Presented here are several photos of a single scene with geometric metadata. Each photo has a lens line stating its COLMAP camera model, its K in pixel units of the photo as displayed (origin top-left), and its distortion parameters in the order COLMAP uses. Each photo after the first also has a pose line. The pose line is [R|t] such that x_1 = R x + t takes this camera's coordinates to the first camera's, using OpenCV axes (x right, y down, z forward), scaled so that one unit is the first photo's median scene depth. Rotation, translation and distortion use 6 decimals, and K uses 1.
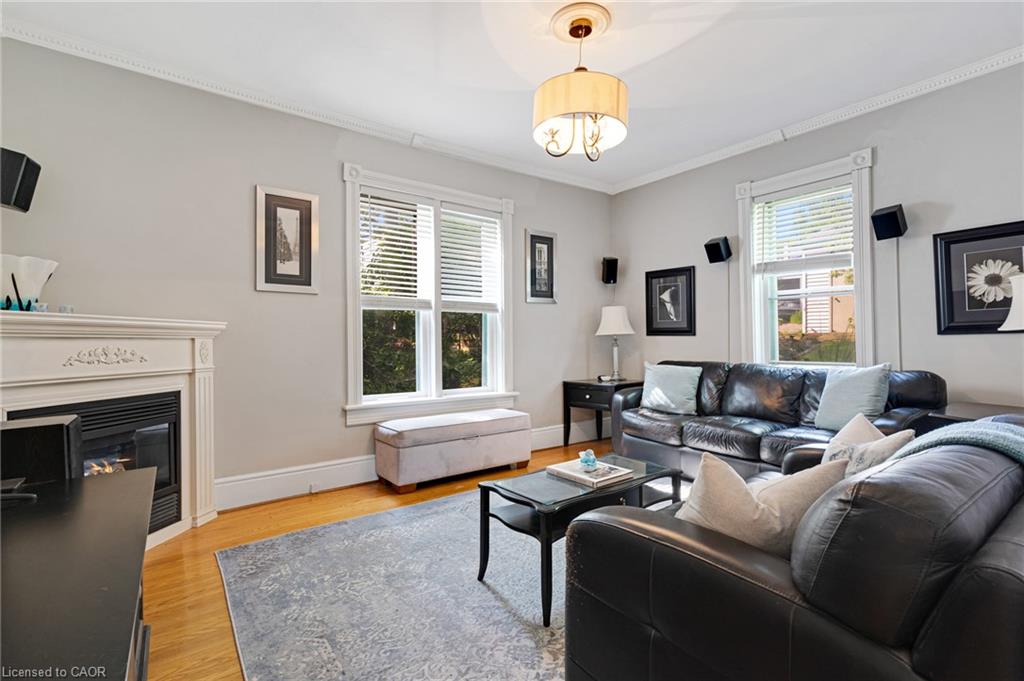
lens RADIAL K [[491.1, 0, 510.2], [0, 491.1, 336.3], [0, 0, 1]] dist [-0.003667, 0.000399]
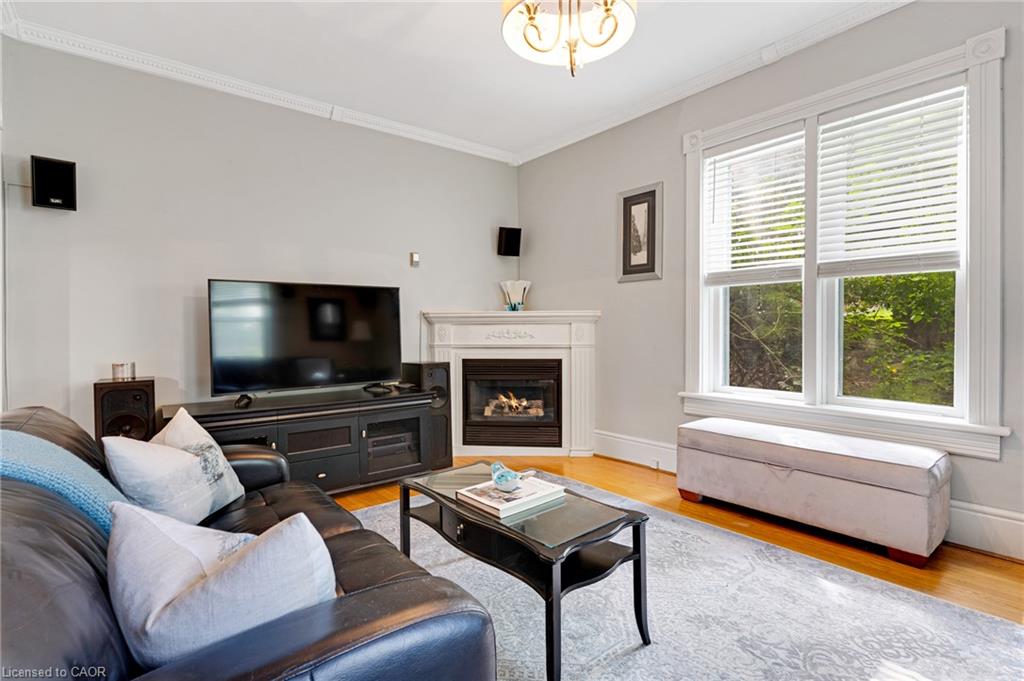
lens RADIAL K [[491.1, 0, 510.2], [0, 491.1, 336.3], [0, 0, 1]] dist [-0.003667, 0.000399]
pose [[0.018076, 0.022575, -0.999582, 0.661082], [0.016494, 0.999602, 0.022873, 0.005907], [0.999701, -0.016901, 0.017697, 0.697496]]
